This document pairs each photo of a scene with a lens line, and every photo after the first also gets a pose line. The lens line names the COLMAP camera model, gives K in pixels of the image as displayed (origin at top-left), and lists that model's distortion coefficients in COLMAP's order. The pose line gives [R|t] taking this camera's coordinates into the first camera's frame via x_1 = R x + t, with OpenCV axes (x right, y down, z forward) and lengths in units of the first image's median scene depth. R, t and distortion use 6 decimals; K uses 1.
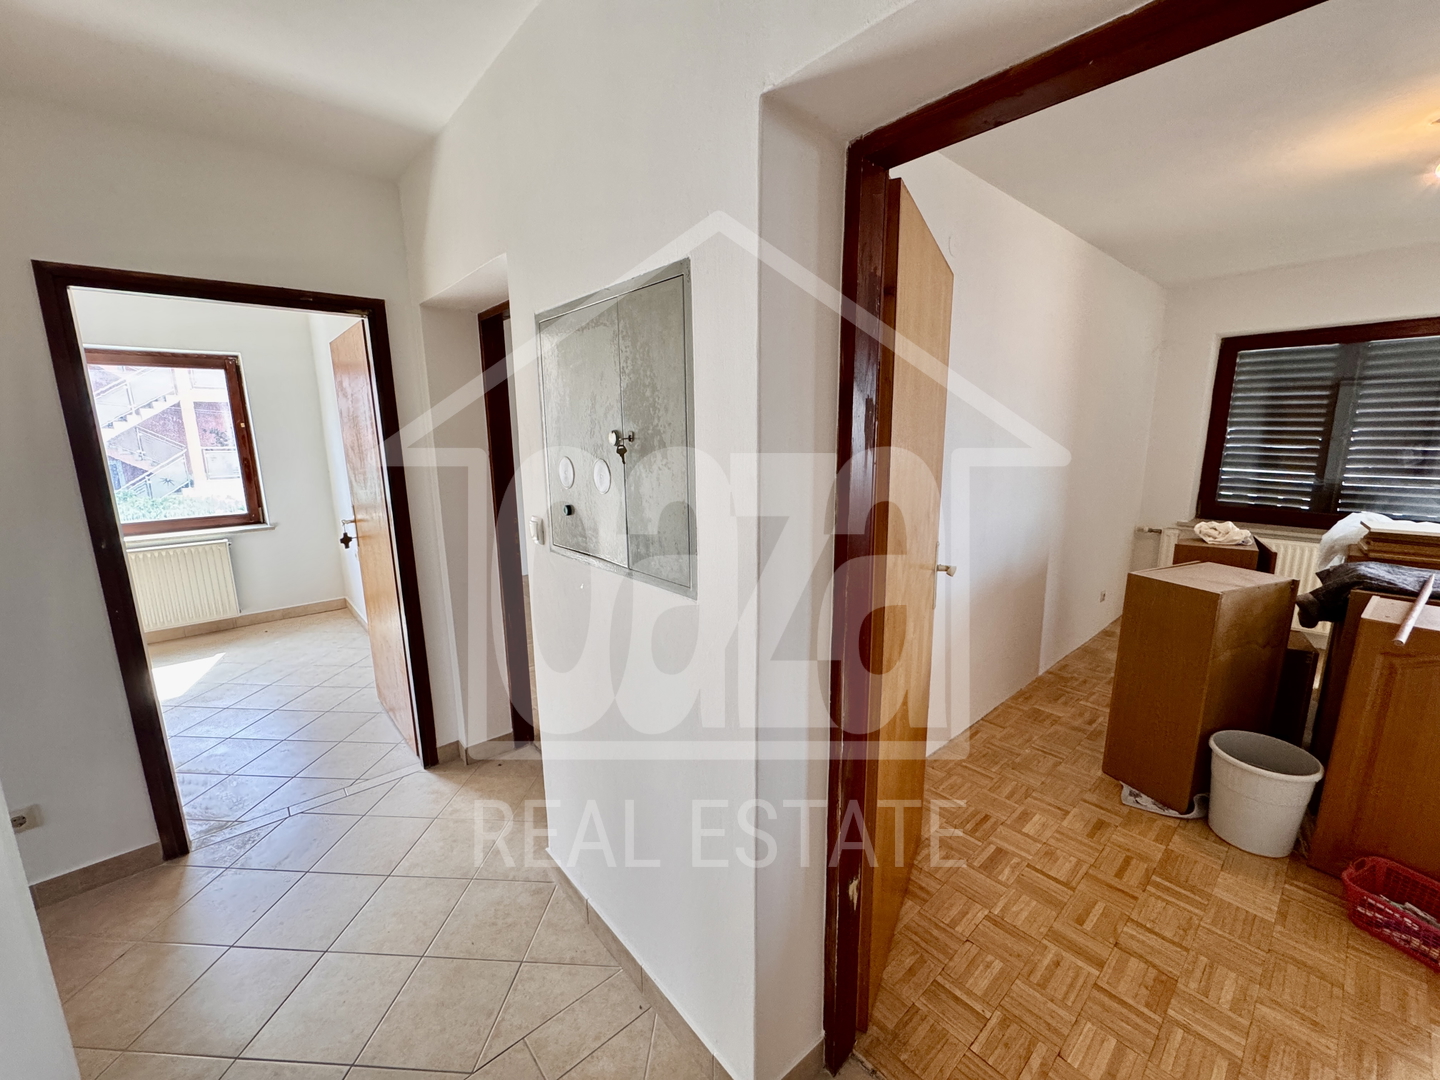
lens RADIAL K [[577.8, 0, 720.1], [0, 577.8, 538.1], [0, 0, 1]] dist [-0.004138, 0.000228]
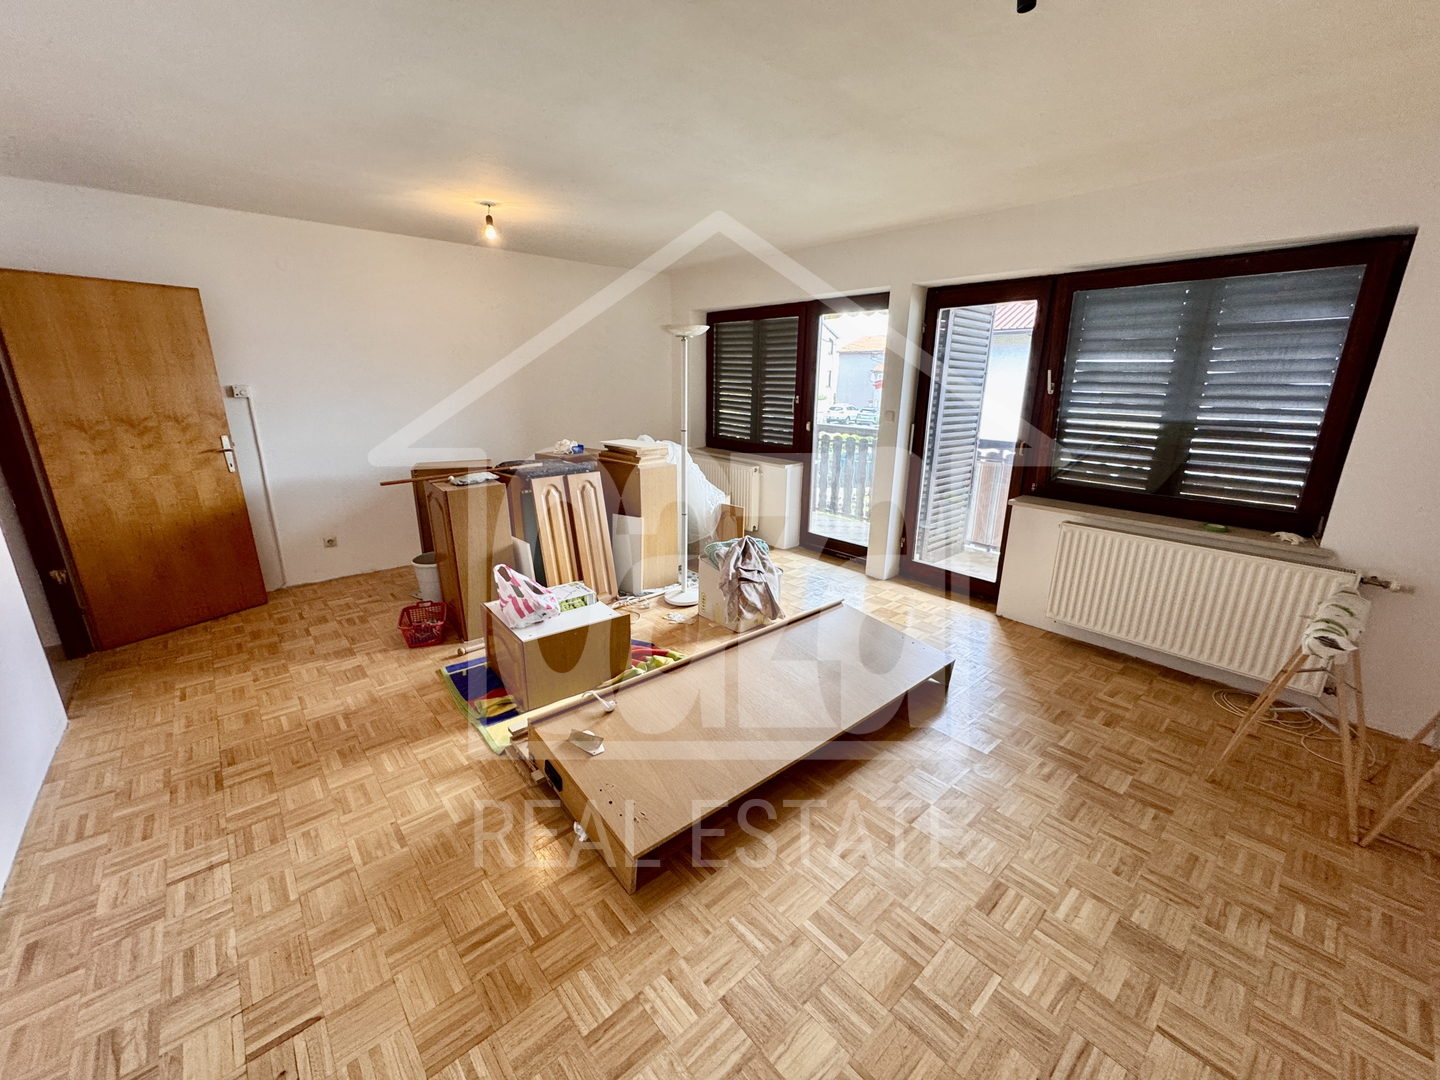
lens RADIAL K [[577.8, 0, 720.1], [0, 577.8, 538.1], [0, 0, 1]] dist [-0.004138, 0.000228]
pose [[0.999733, 0.019018, 0.013147, 1.660615], [-0.020091, 0.996008, 0.086976, 0.118682], [-0.011440, -0.087217, 0.996124, -0.758336]]
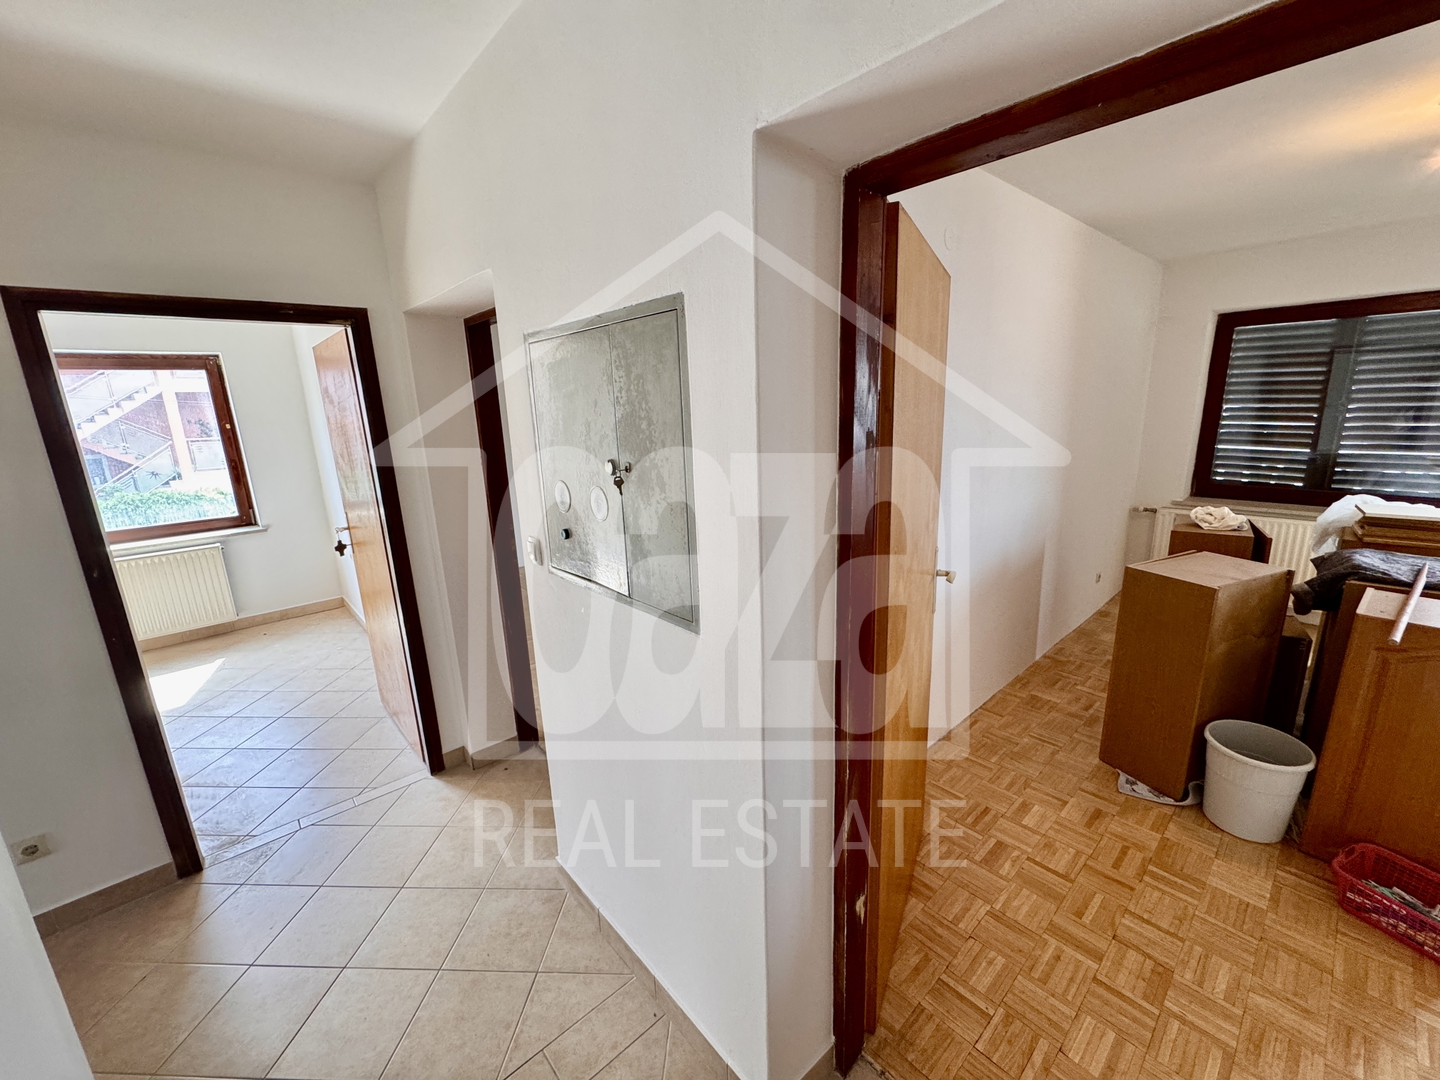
lens RADIAL K [[577.8, 0, 720.1], [0, 577.8, 538.1], [0, 0, 1]] dist [-0.004138, 0.000228]
pose [[0.999602, -0.027145, 0.007627, -0.004430], [0.026788, 0.998691, 0.043568, -0.053550], [-0.008800, -0.043347, 0.999021, 0.005533]]
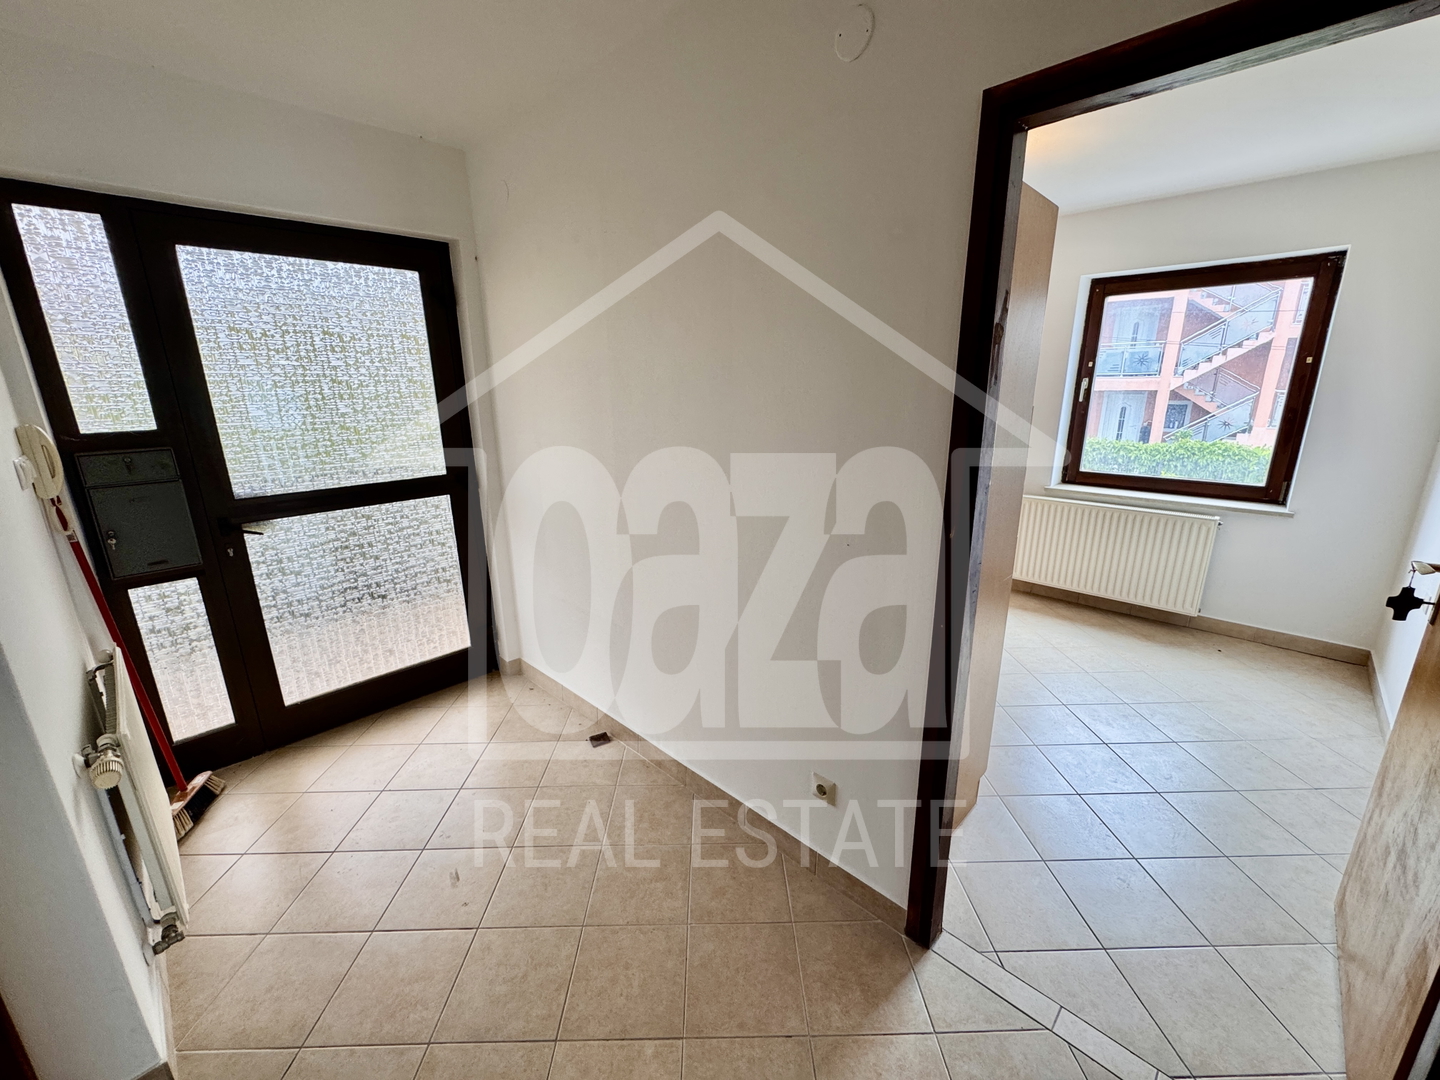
lens RADIAL K [[574.3, 0, 719.4], [0, 574.3, 539.1], [0, 0, 1]] dist [-0.004274, 0.000215]
pose [[0.078261, 0.273098, -0.958798, -0.361127], [-0.176369, 0.950370, 0.256301, -0.091665], [0.981208, 0.149044, 0.122543, 0.539559]]
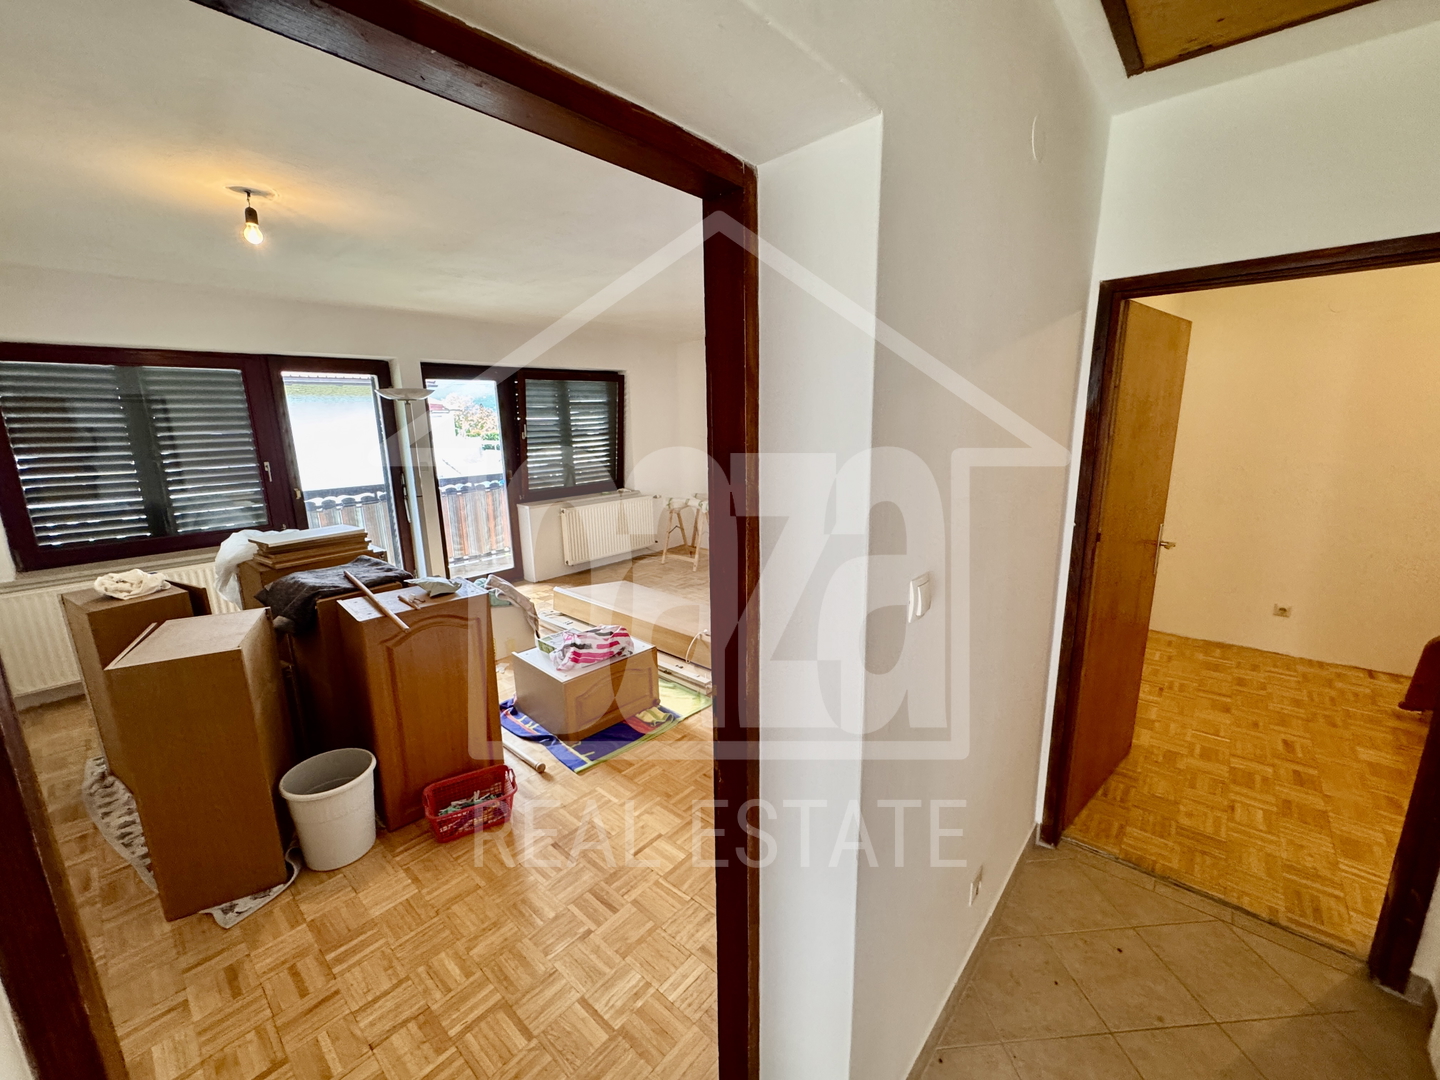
lens RADIAL K [[577.8, 0, 720.1], [0, 577.8, 538.1], [0, 0, 1]] dist [-0.004138, 0.000228]
pose [[-0.131341, -0.191909, 0.972584, -0.079437], [0.206062, 0.954369, 0.216142, -0.102142], [-0.969685, 0.228801, -0.085802, 0.276195]]
